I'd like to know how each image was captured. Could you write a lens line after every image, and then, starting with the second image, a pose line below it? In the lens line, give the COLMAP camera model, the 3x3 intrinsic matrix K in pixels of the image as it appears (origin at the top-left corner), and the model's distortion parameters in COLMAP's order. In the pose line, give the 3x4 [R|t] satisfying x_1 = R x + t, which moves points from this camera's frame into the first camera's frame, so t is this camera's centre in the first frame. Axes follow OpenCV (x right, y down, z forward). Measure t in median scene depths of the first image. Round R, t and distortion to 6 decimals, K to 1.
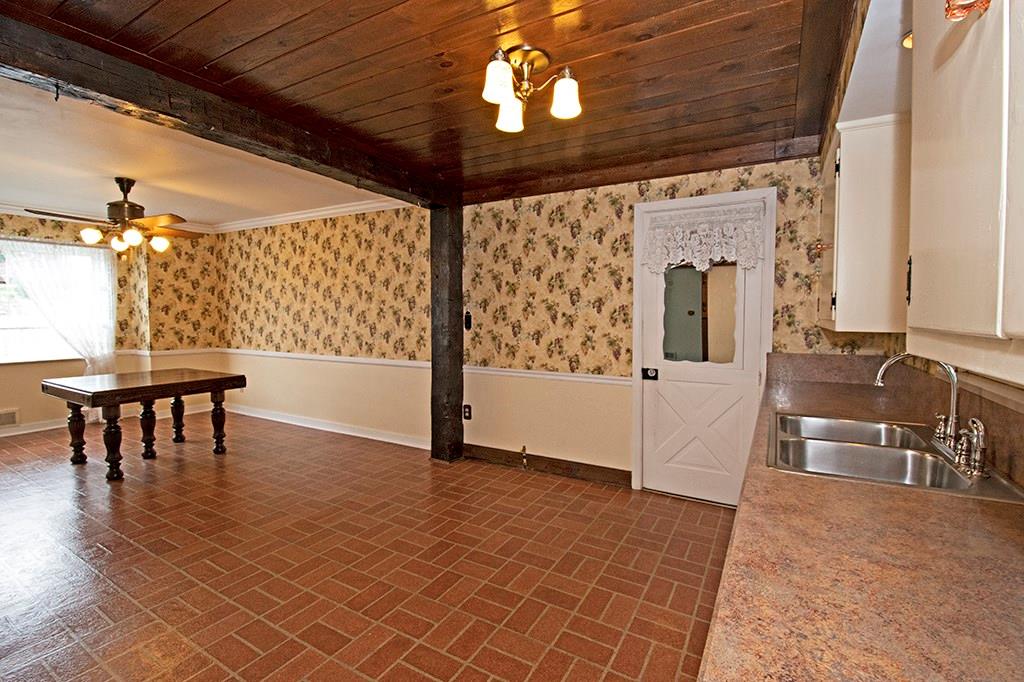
lens RADIAL K [[449.7, 0, 534.0], [0, 449.7, 334.4], [0, 0, 1]] dist [-0.018242, -0.004204]
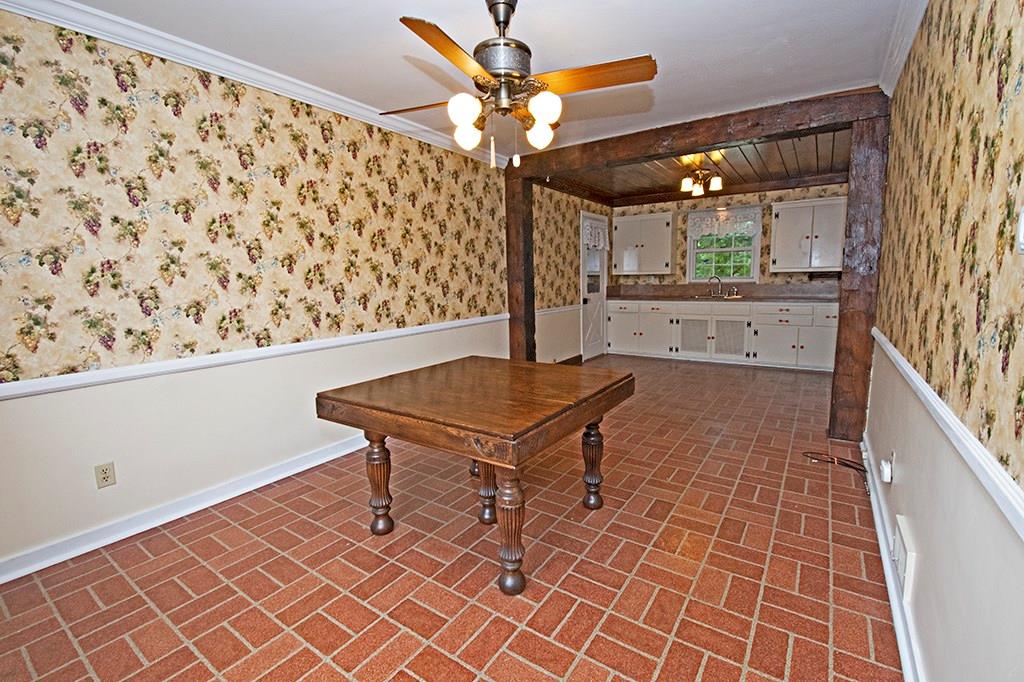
lens RADIAL K [[449.7, 0, 514.9], [0, 449.7, 337.3], [0, 0, 1]] dist [-0.018242, -0.004204]
pose [[0.099791, -0.138481, 0.985325, -1.410916], [0.063166, 0.989152, 0.132621, -0.028133], [-0.993001, 0.049004, 0.107456, 0.906826]]
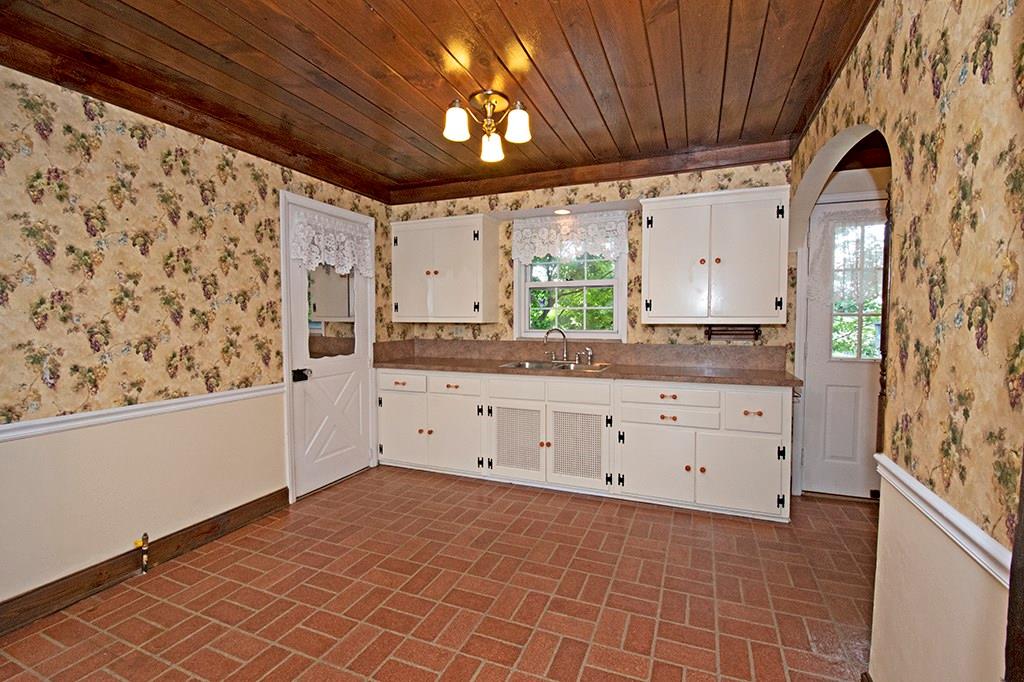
lens RADIAL K [[449.7, 0, 524.9], [0, 449.7, 337.3], [0, 0, 1]] dist [-0.018242, -0.004204]
pose [[-0.136762, -0.044051, 0.989624, -0.612602], [0.039511, 0.997973, 0.049883, -0.016835], [-0.989816, 0.045923, -0.134744, 0.536107]]
